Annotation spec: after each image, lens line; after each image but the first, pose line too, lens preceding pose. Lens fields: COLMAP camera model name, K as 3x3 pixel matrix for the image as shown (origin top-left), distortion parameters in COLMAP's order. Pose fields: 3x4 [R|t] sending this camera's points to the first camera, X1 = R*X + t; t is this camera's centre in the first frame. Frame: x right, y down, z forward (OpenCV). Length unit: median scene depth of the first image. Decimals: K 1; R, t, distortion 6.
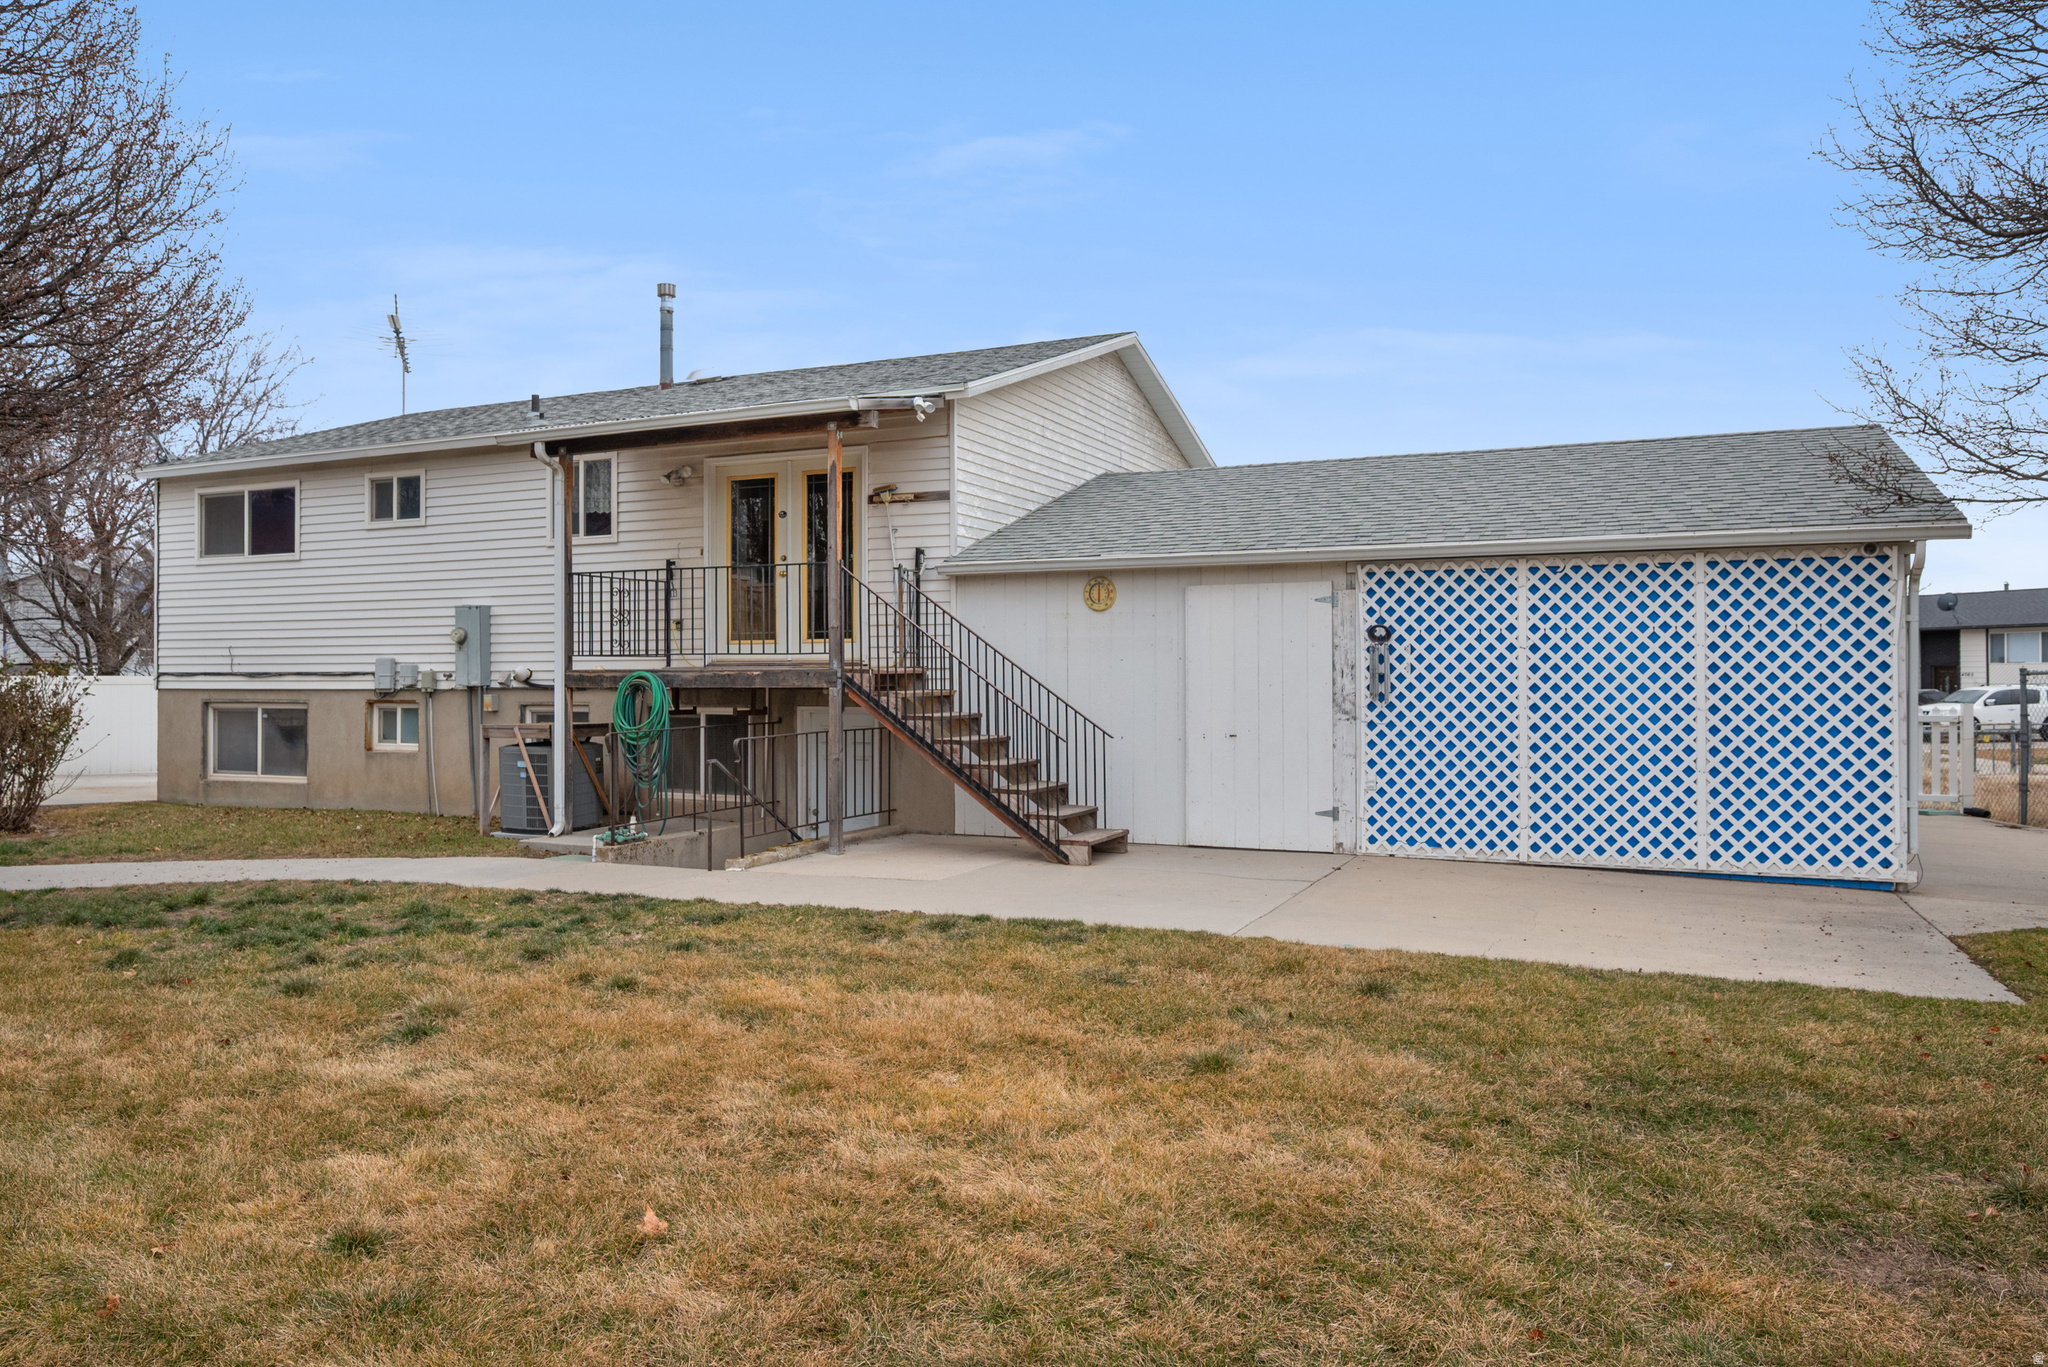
lens RADIAL K [[1362.0, 0, 1025.2], [0, 1362.0, 681.3], [0, 0, 1]] dist [-0.000011, 0.001582]
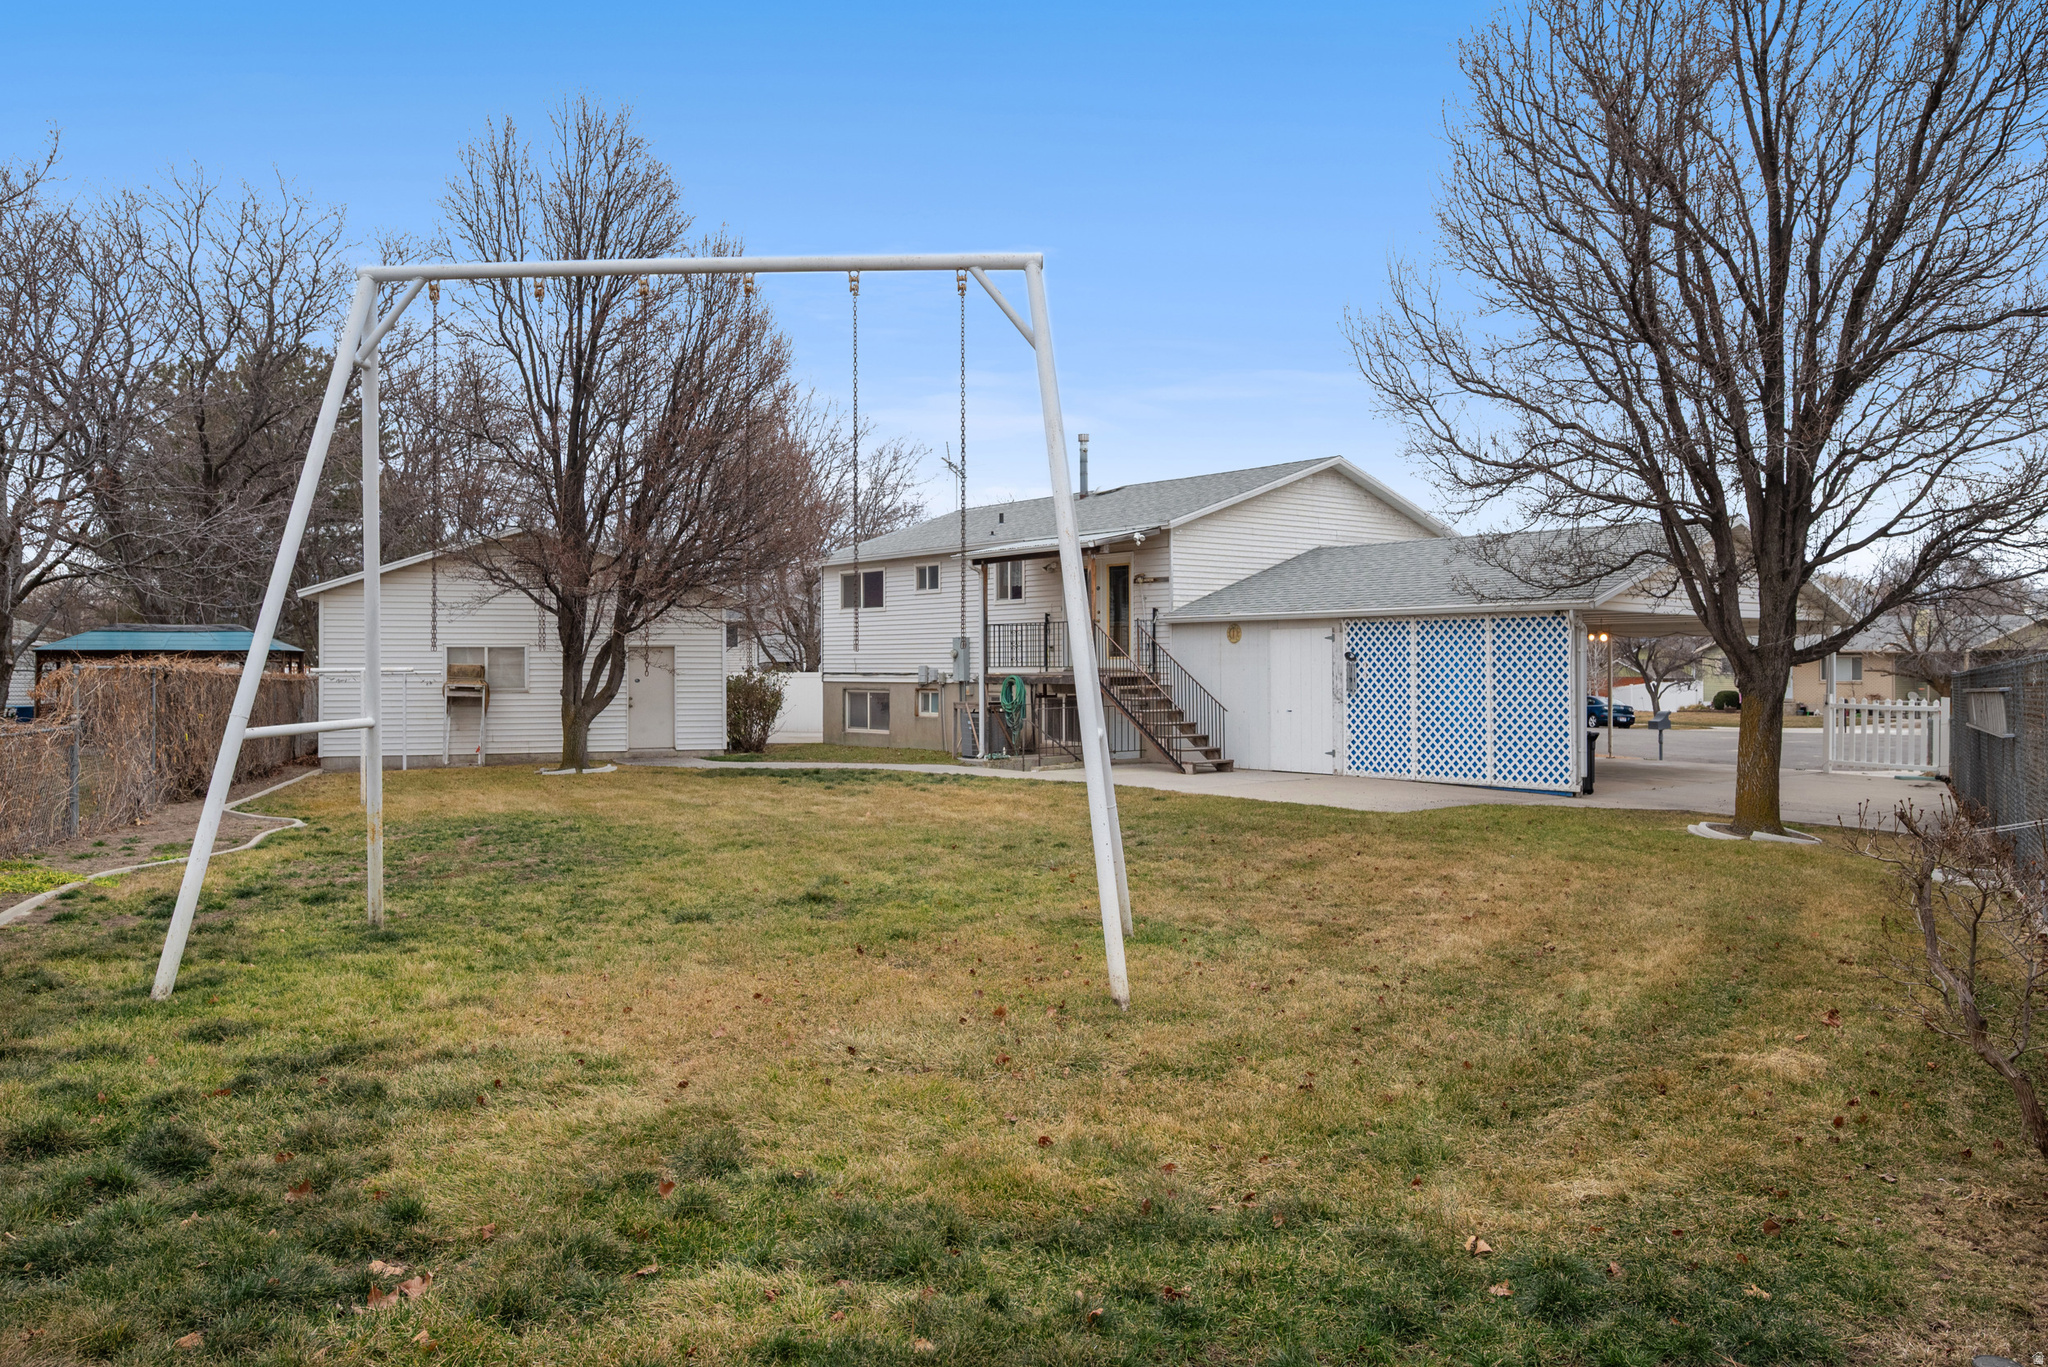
lens RADIAL K [[1418.0, 0, 1023.5], [0, 1418.0, 681.7], [0, 0, 1]] dist [0.001698, 0.000024]
pose [[0.895834, 0.004703, -0.444363, 0.539920], [-0.001261, 0.999967, 0.008041, -0.011615], [0.444386, -0.006643, 0.895811, -0.698881]]
